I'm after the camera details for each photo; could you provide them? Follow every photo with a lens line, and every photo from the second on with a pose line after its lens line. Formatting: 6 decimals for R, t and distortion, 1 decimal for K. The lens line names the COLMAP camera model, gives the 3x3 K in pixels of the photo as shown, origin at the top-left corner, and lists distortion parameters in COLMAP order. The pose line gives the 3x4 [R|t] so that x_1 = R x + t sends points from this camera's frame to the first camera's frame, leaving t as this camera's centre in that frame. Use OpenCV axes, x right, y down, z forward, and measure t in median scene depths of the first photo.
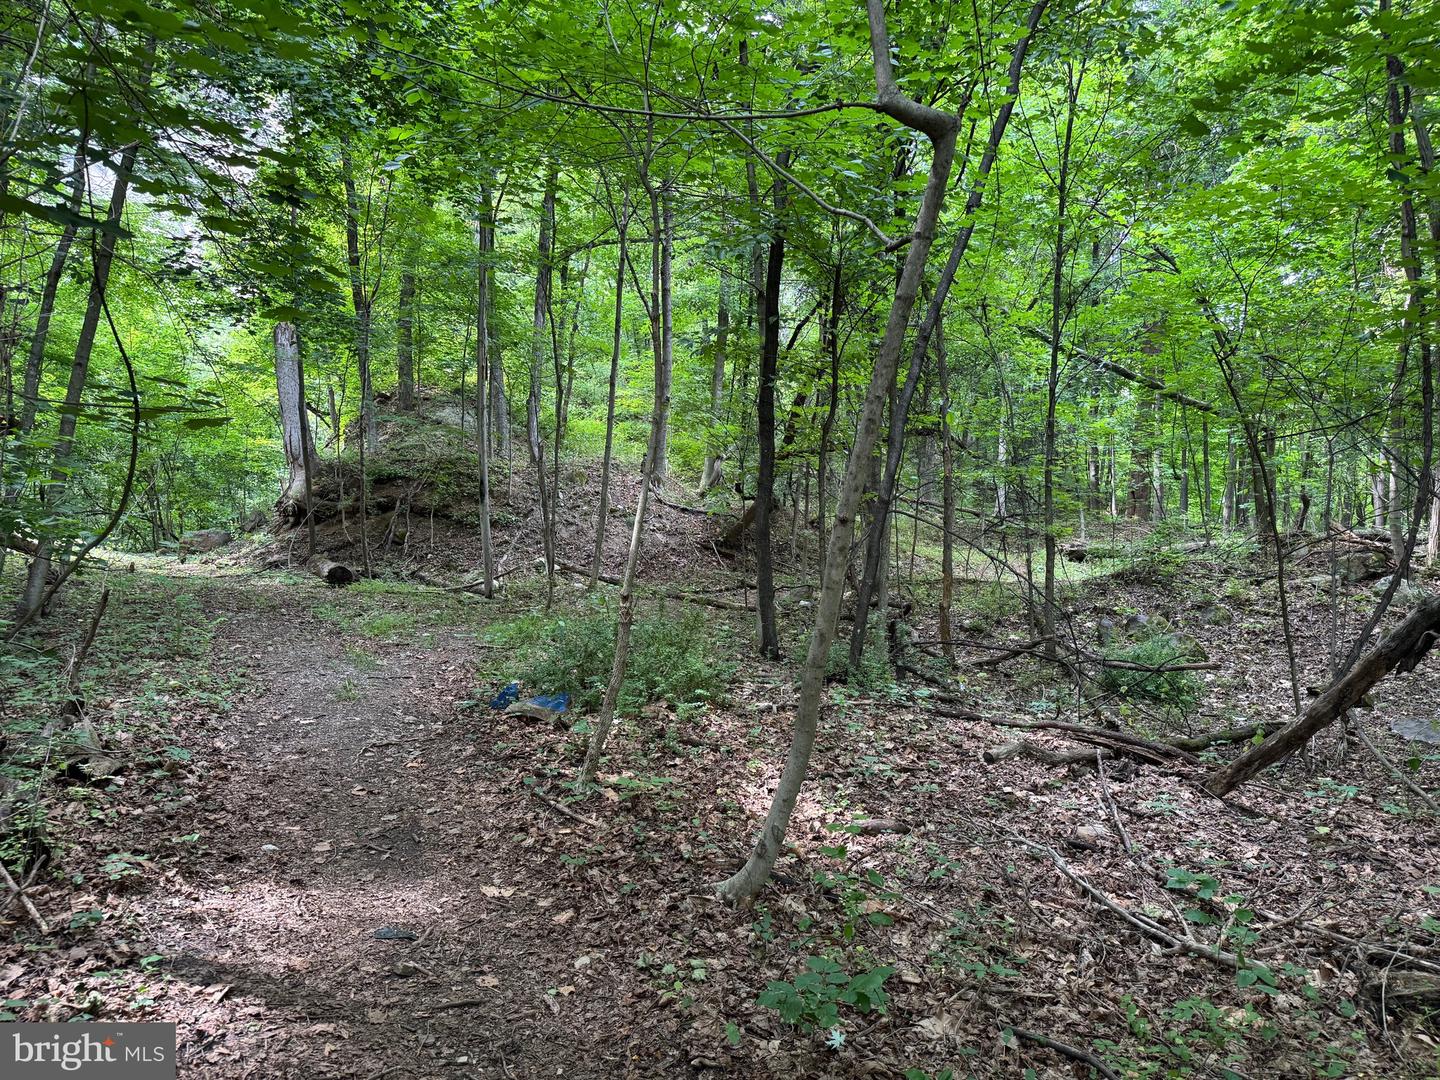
lens RADIAL K [[991.3, 0, 722.4], [0, 991.3, 552.4], [0, 0, 1]] dist [0.067153, -0.008730]
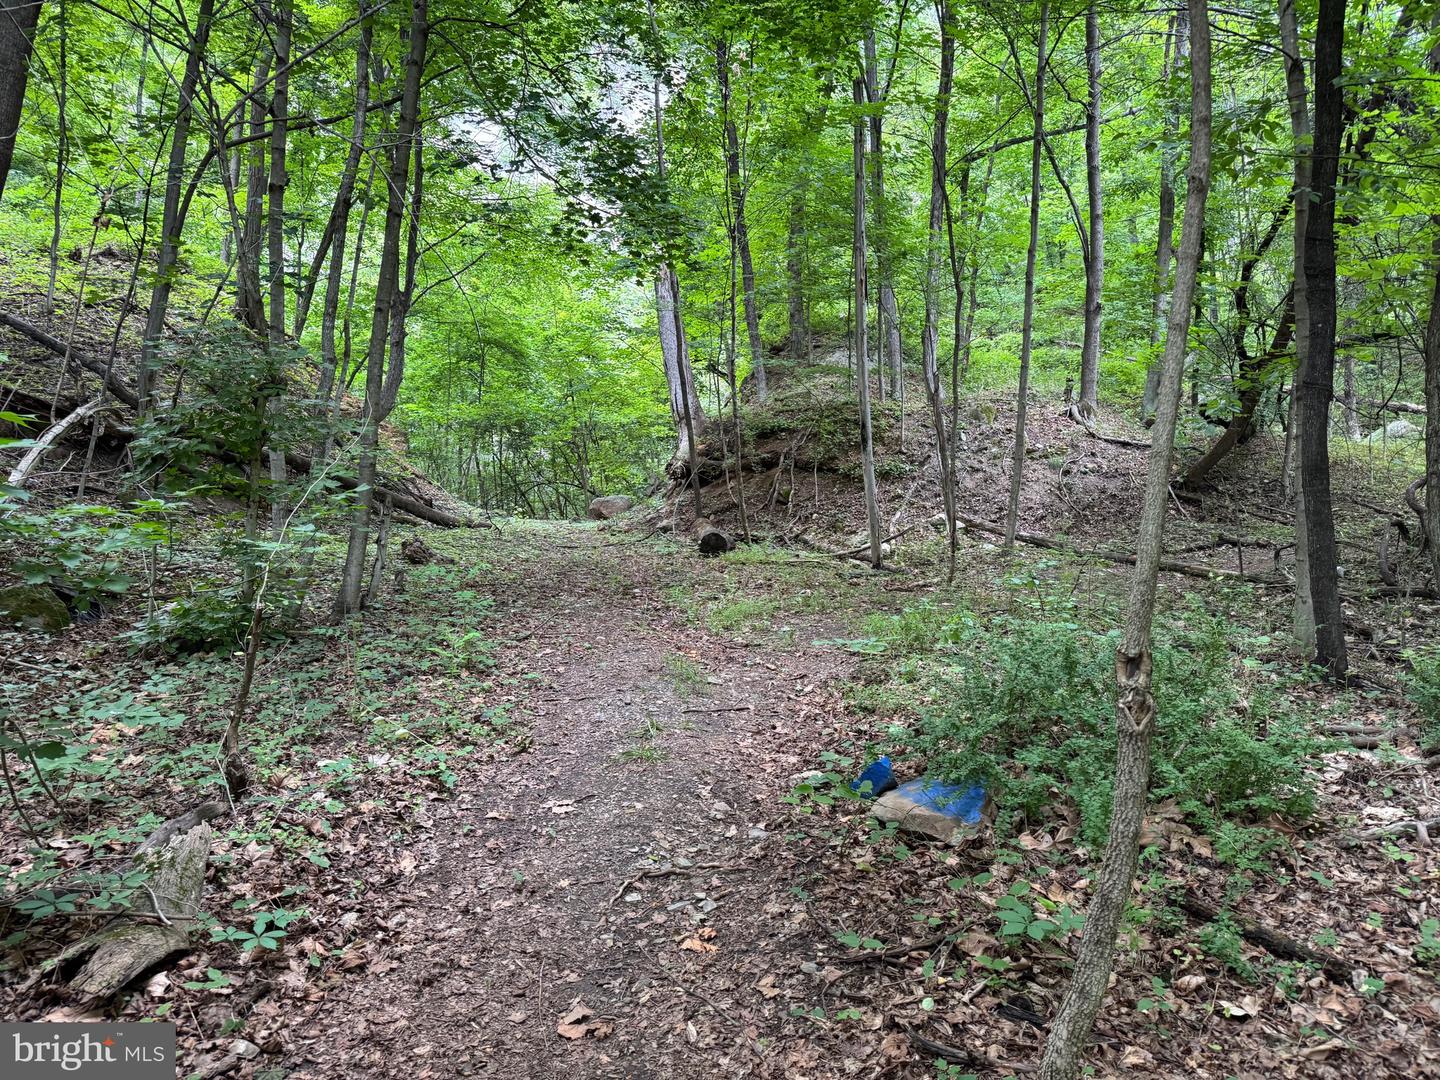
lens RADIAL K [[991.3, 0, 716.1], [0, 991.3, 555.6], [0, 0, 1]] dist [0.067153, -0.008730]
pose [[0.917383, -0.018571, -0.397573, -0.024234], [0.040298, 0.998111, 0.046364, -0.005603], [0.395961, -0.058555, 0.916399, 0.156564]]
